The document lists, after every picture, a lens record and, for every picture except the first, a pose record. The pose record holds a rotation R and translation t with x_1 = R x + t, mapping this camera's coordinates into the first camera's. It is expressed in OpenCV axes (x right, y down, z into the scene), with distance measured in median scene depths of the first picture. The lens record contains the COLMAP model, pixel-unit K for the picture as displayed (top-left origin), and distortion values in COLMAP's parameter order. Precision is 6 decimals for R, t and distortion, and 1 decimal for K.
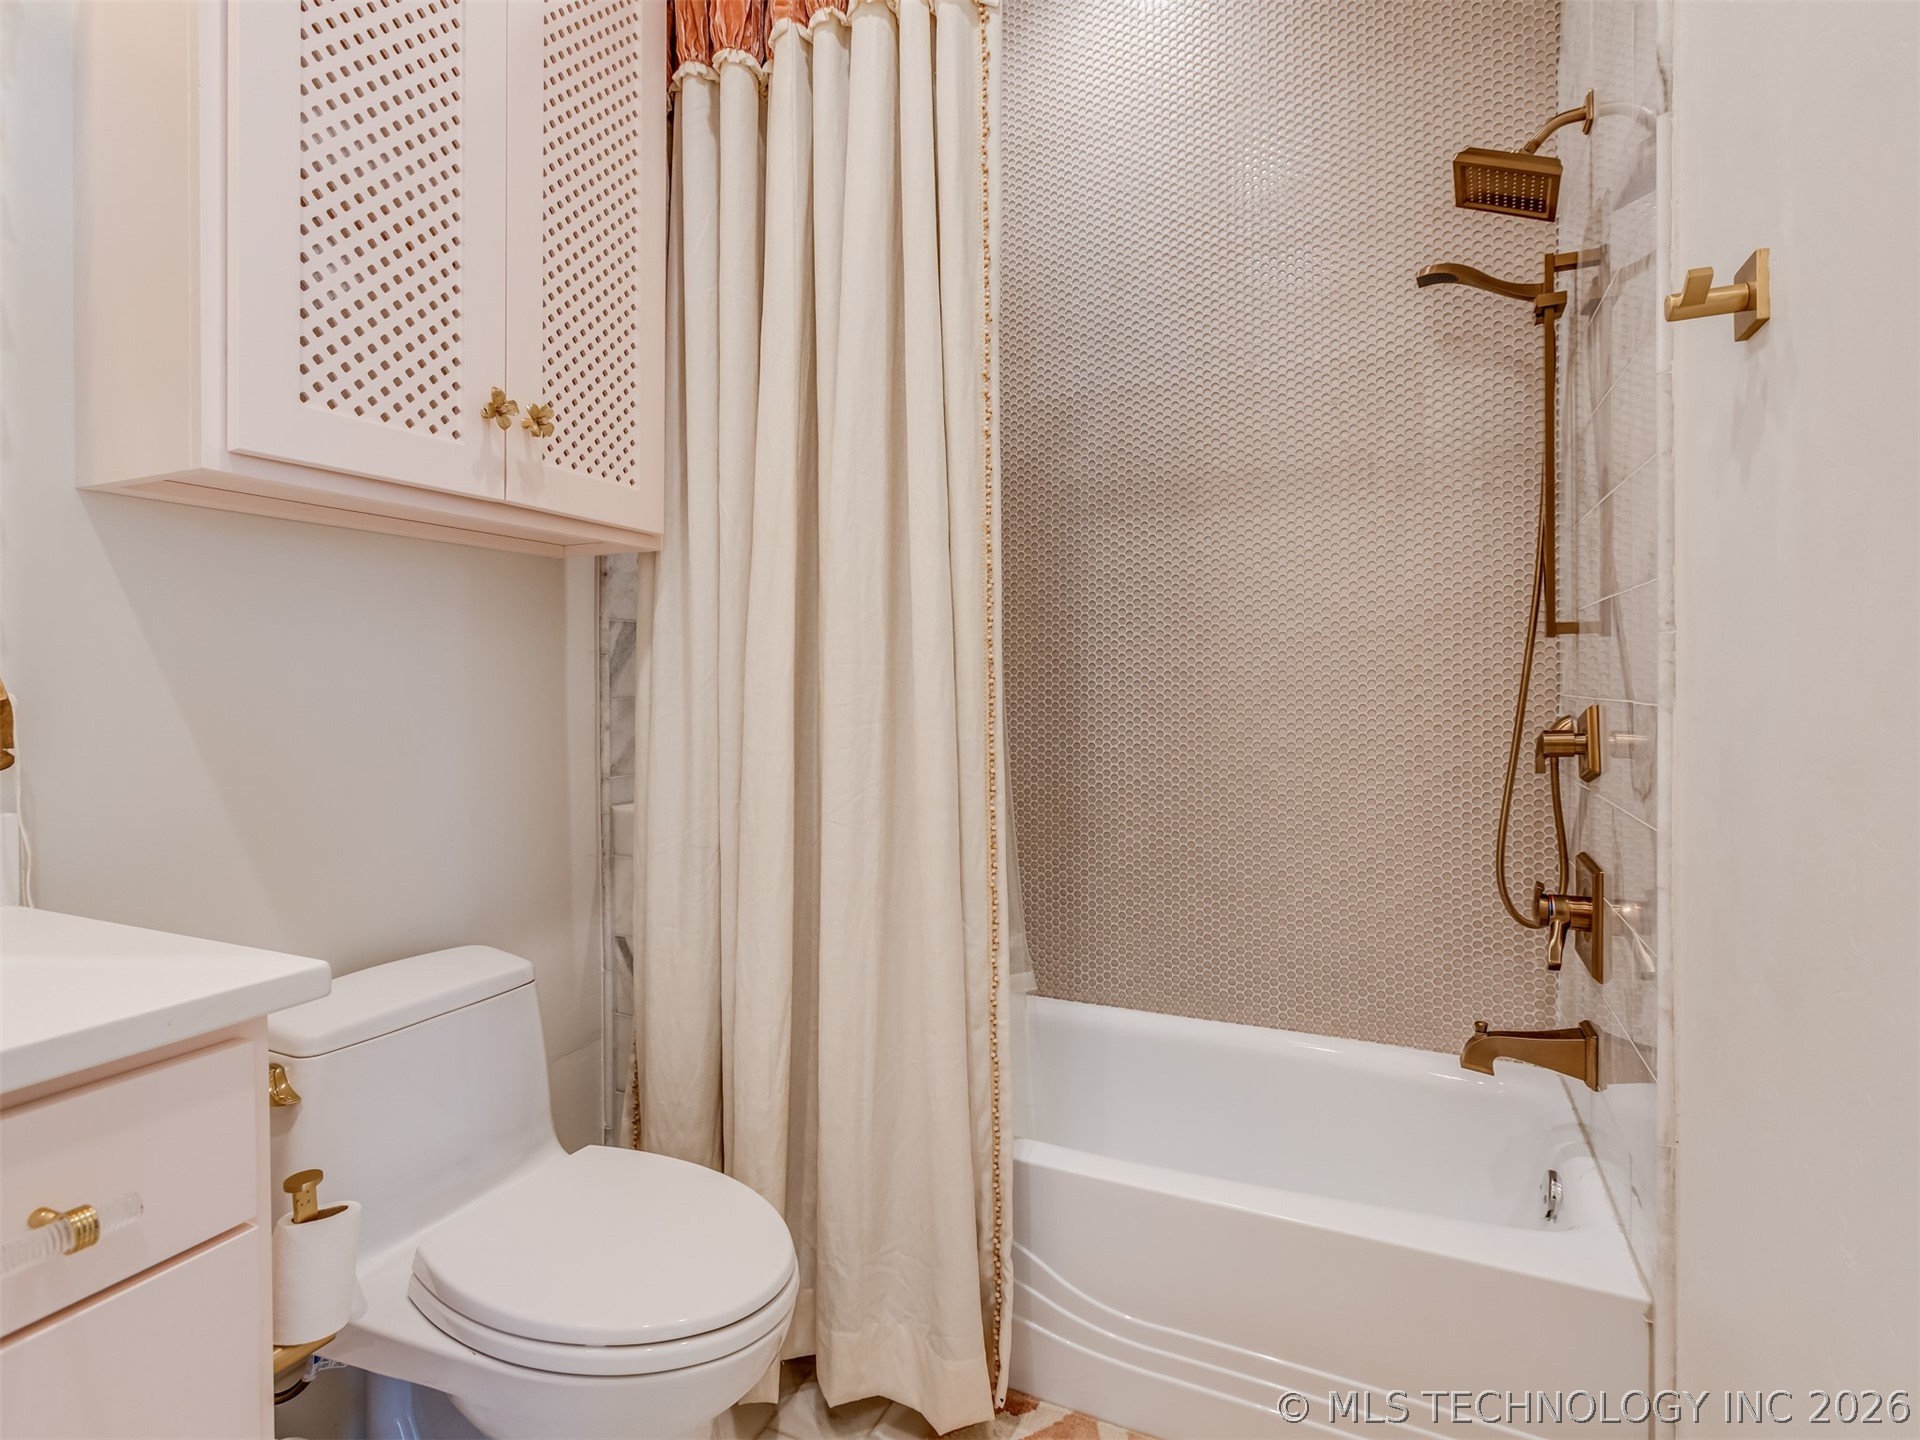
lens RADIAL K [[986.5, 0, 971.5], [0, 986.5, 672.8], [0, 0, 1]] dist [-0.028548, 0.020583]
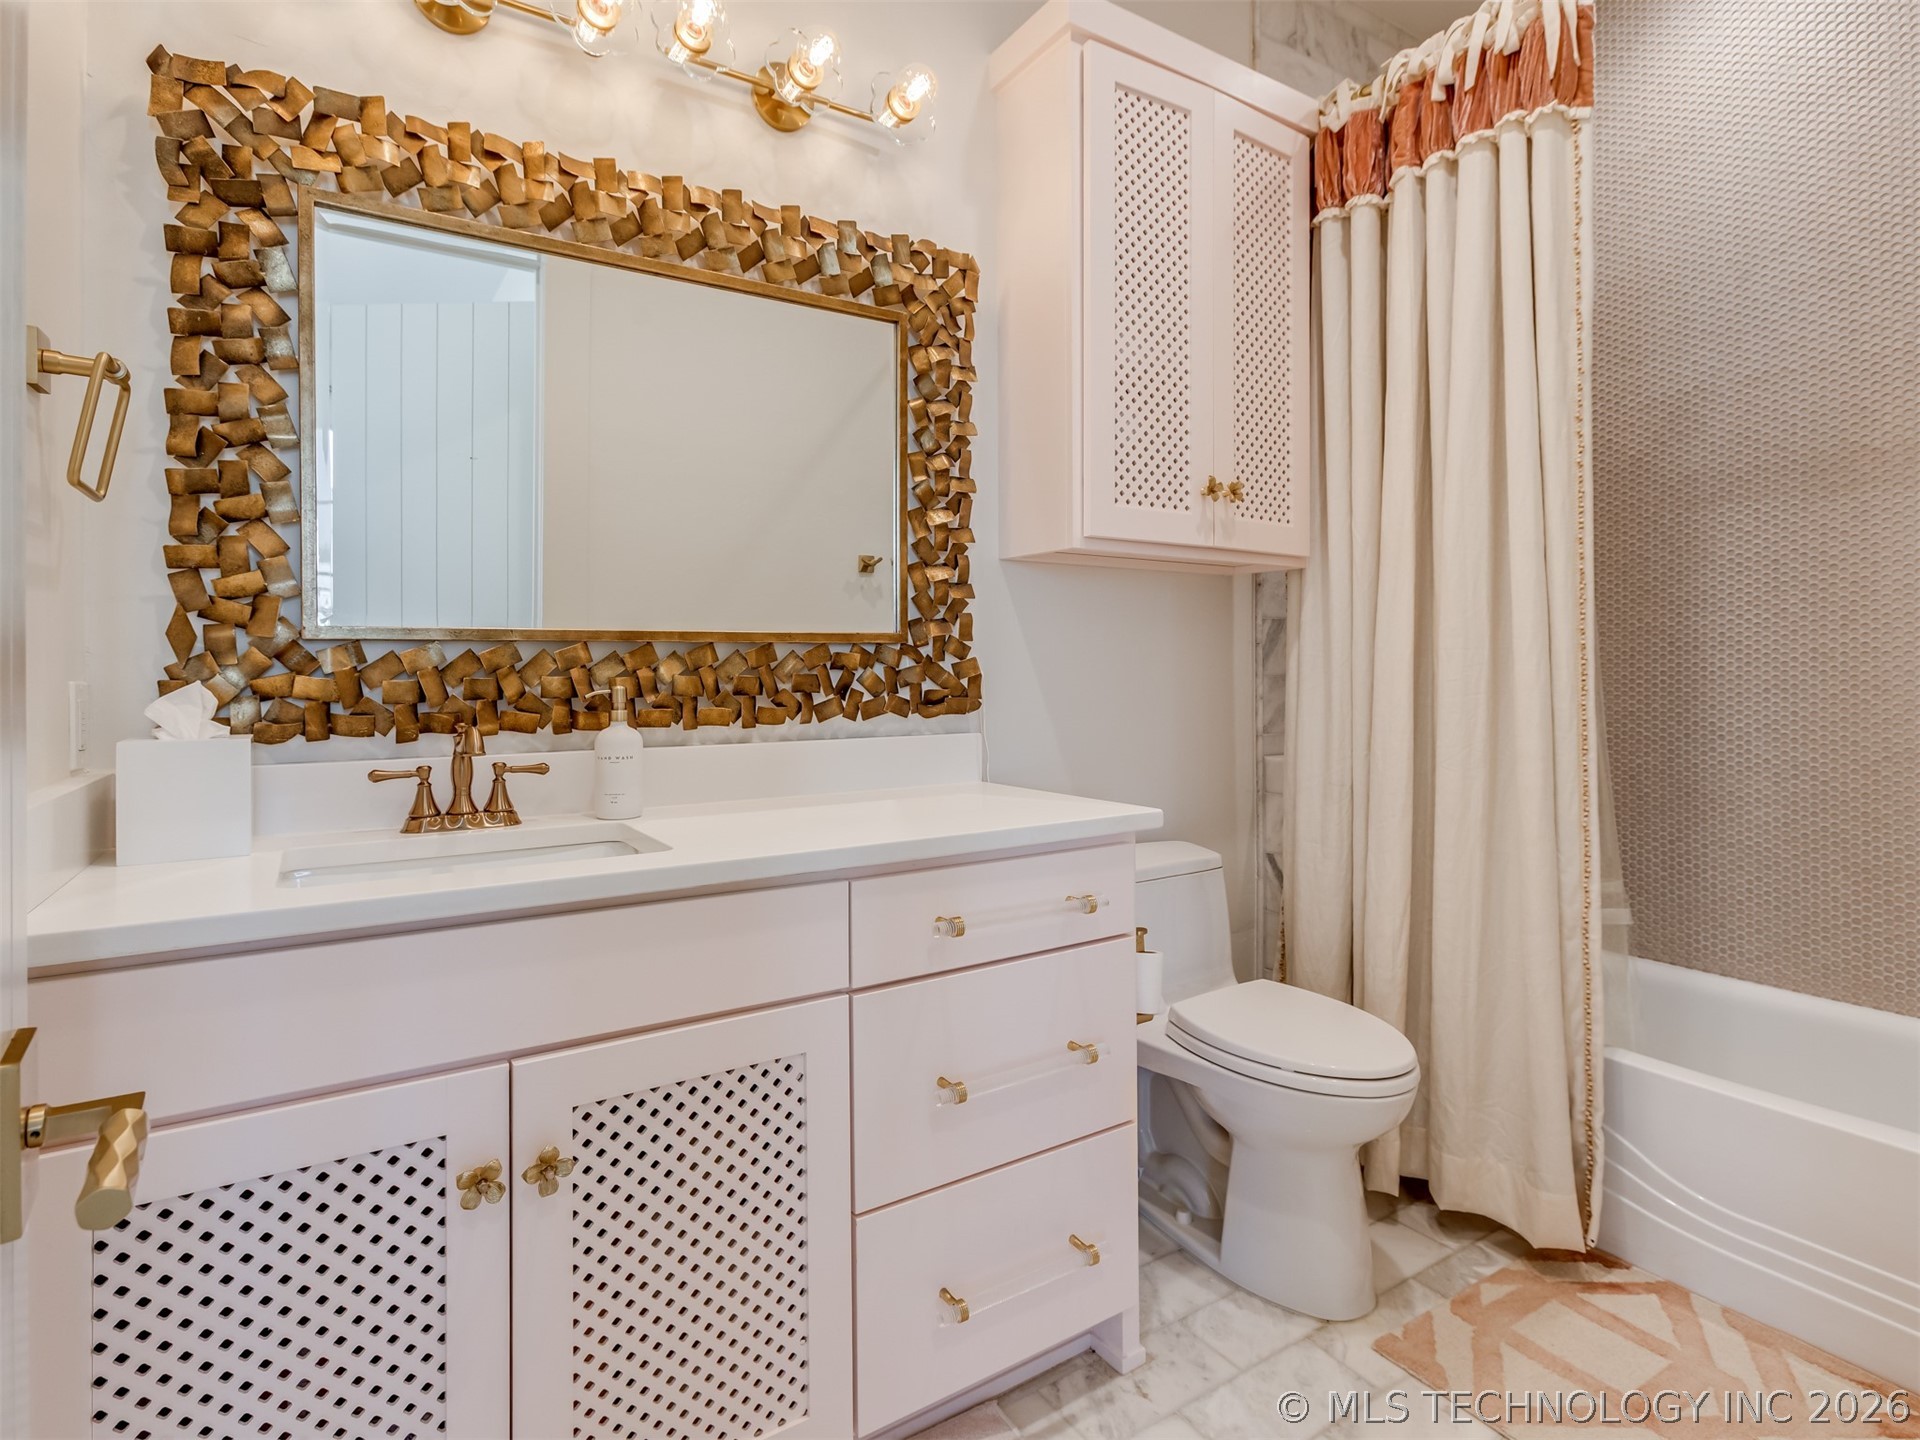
lens RADIAL K [[986.5, 0, 971.5], [0, 986.5, 672.8], [0, 0, 1]] dist [-0.028548, 0.020583]
pose [[0.837155, 0.001668, -0.546963, 0.046014], [0.006684, 0.999889, 0.013278, 0.000721], [0.546925, -0.014772, 0.837051, -0.439025]]
